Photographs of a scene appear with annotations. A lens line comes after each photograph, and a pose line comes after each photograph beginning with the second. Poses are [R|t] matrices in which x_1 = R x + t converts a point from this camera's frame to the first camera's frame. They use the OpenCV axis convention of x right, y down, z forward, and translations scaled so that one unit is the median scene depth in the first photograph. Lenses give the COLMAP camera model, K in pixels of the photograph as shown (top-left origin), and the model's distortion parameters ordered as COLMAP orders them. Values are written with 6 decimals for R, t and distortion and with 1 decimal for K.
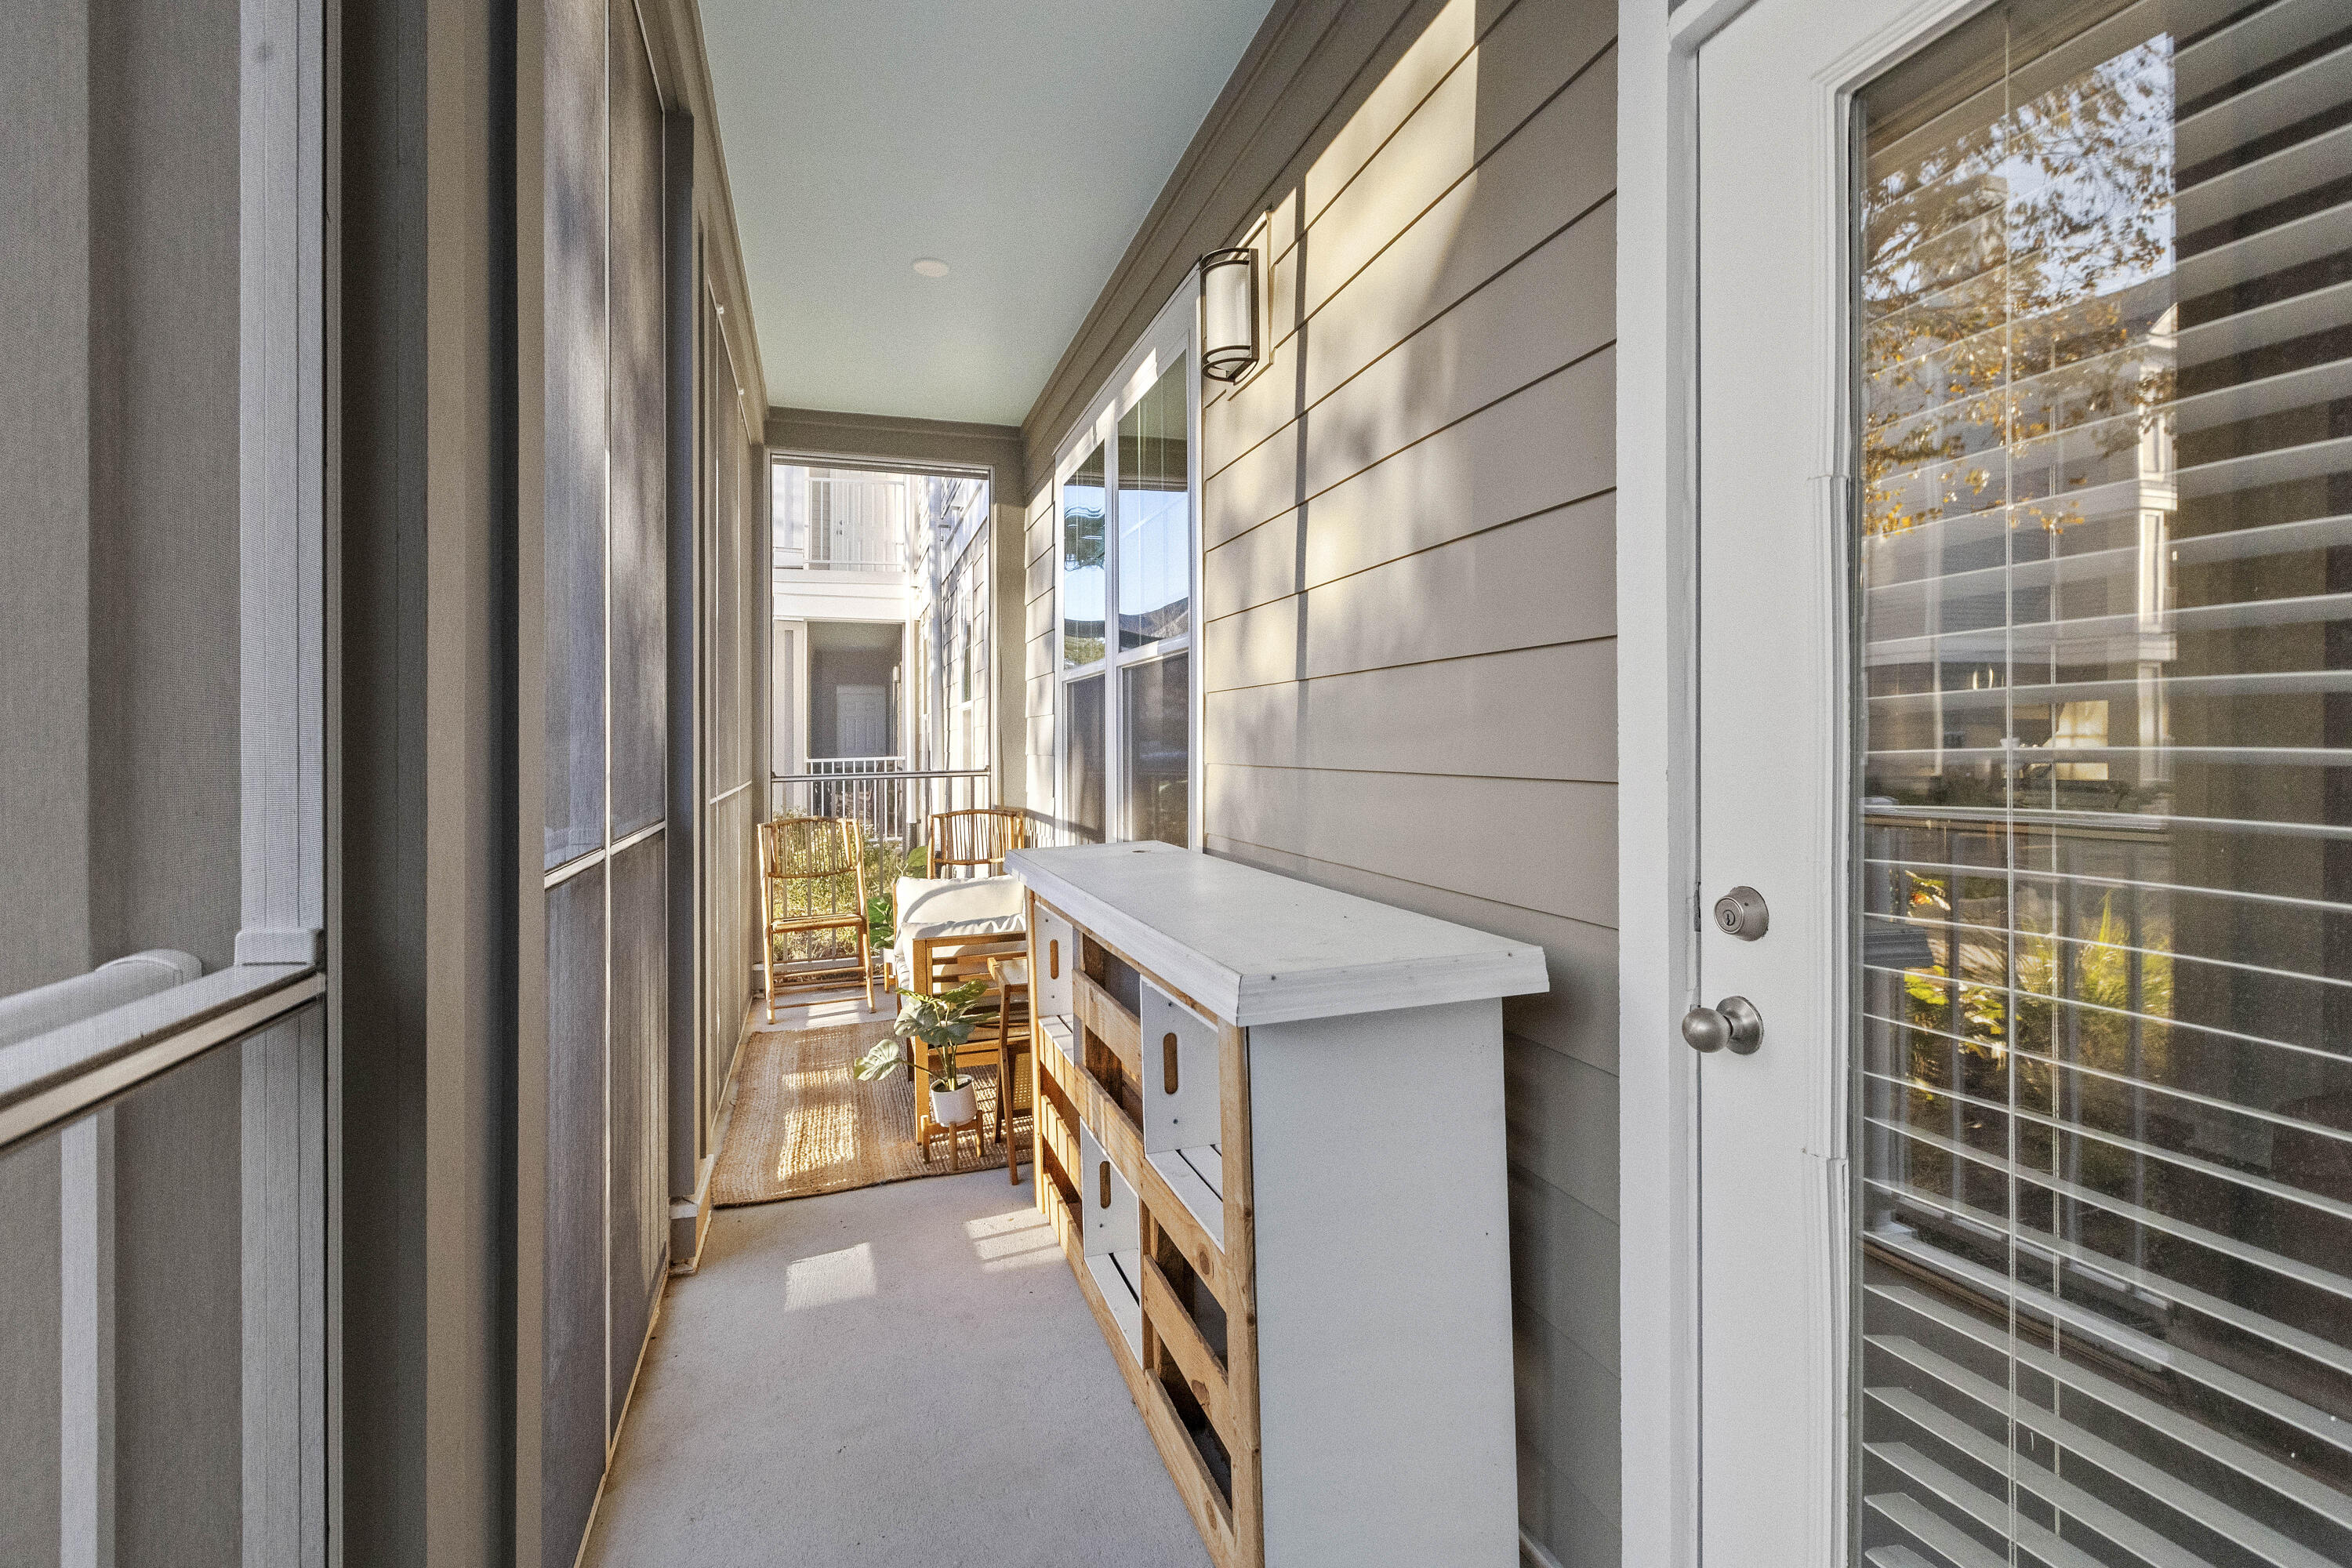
lens RADIAL K [[1079.3, 0, 1176.0], [0, 1079.3, 784.0], [0, 0, 1]] dist [-0.001406, -0.000657]
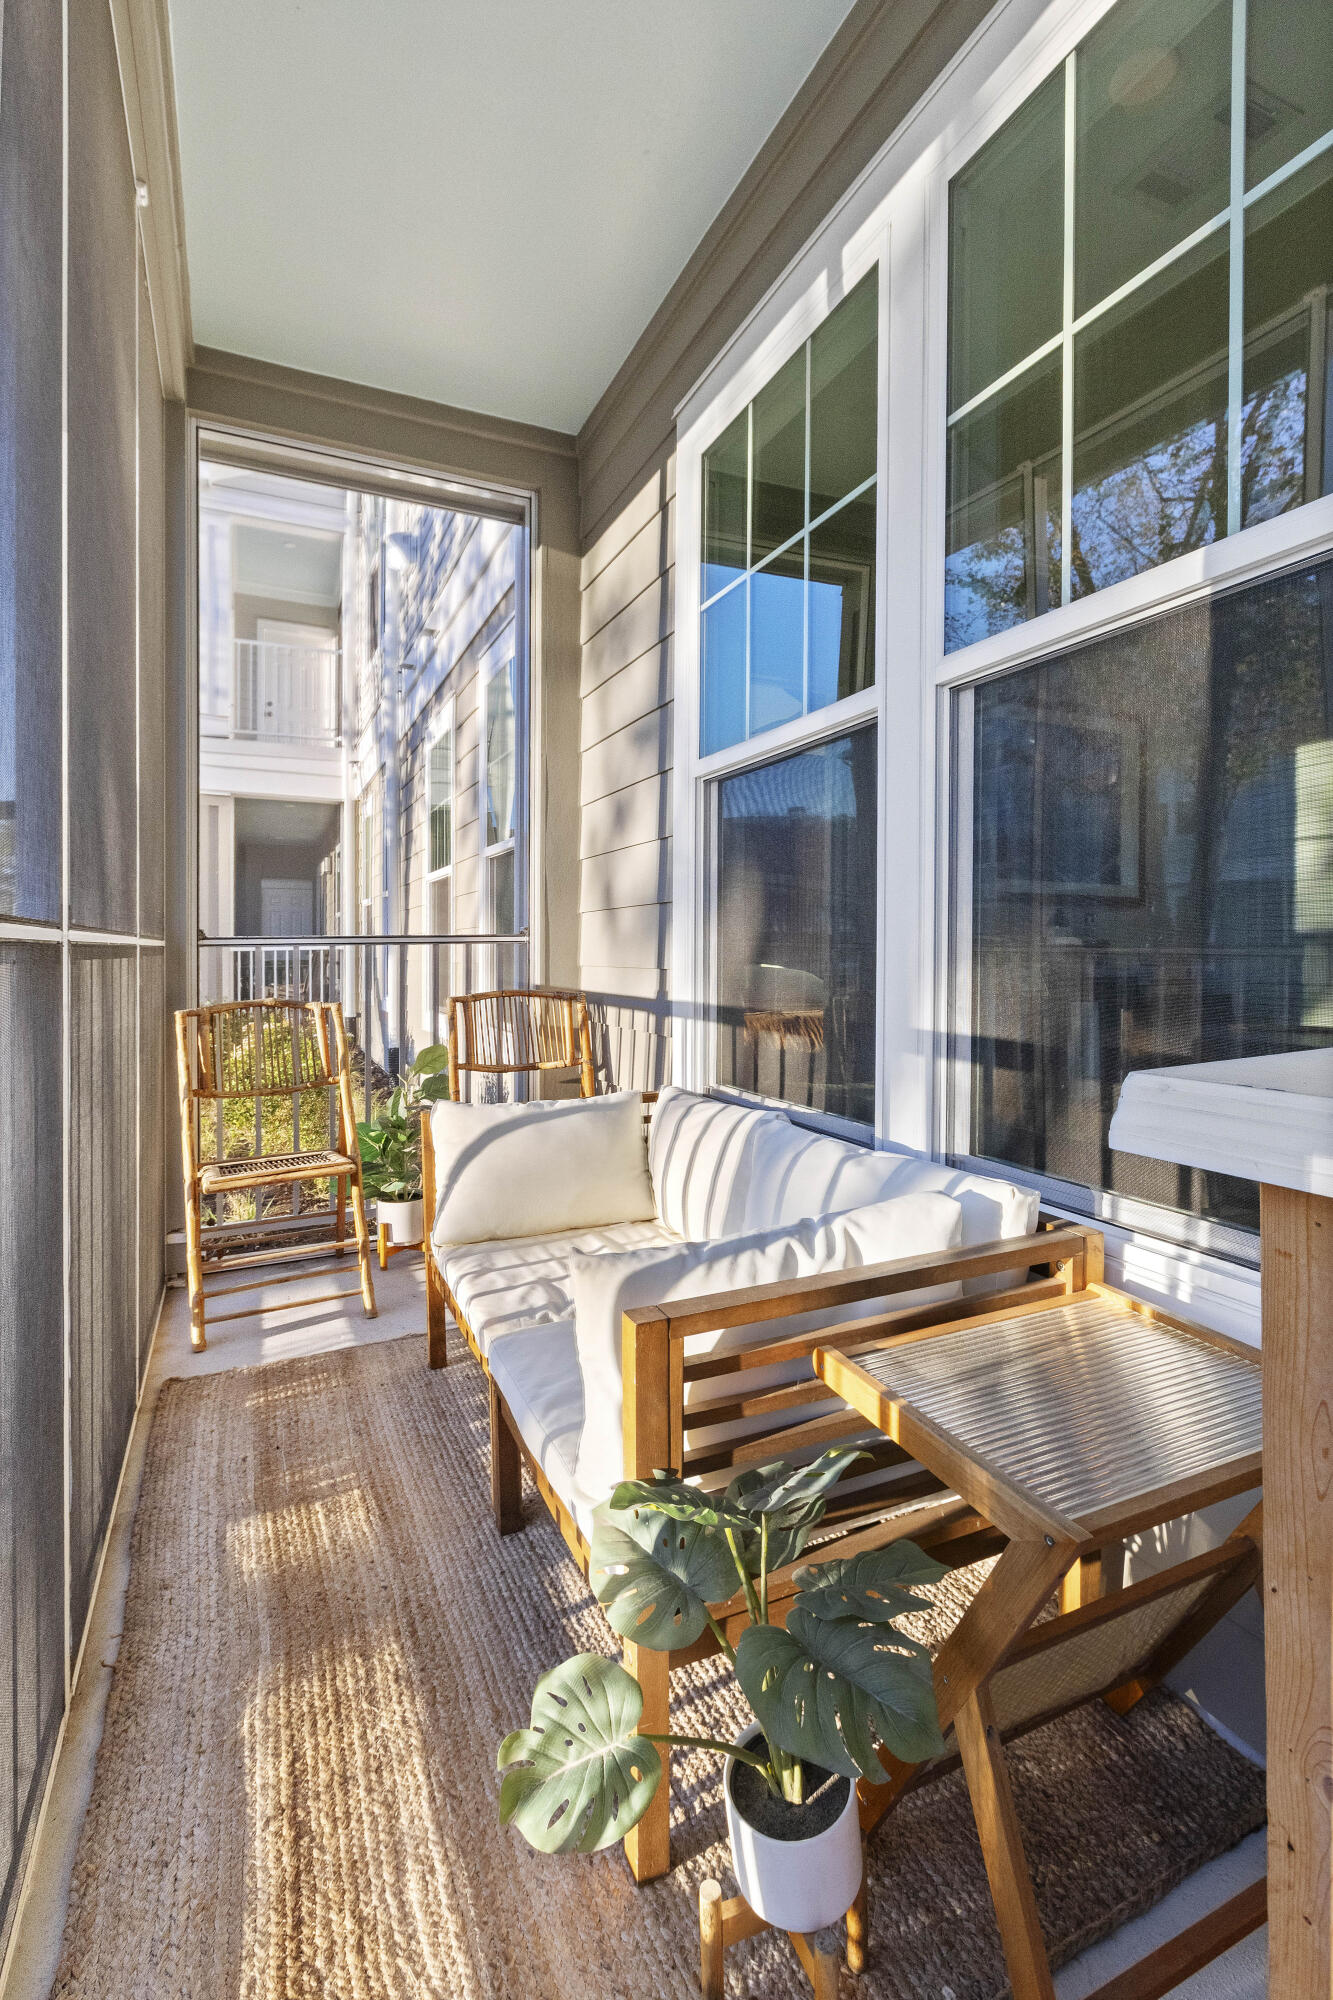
lens RADIAL K [[917.7, 0, 666.5], [0, 917.7, 1000.0], [0, 0, 1]] dist [-0.001406, -0.000657]
pose [[0.992805, 0.006178, 0.119583, -0.159121], [-0.007829, 0.999880, 0.013340, 0.021074], [-0.119486, -0.014181, 0.992735, 0.415077]]
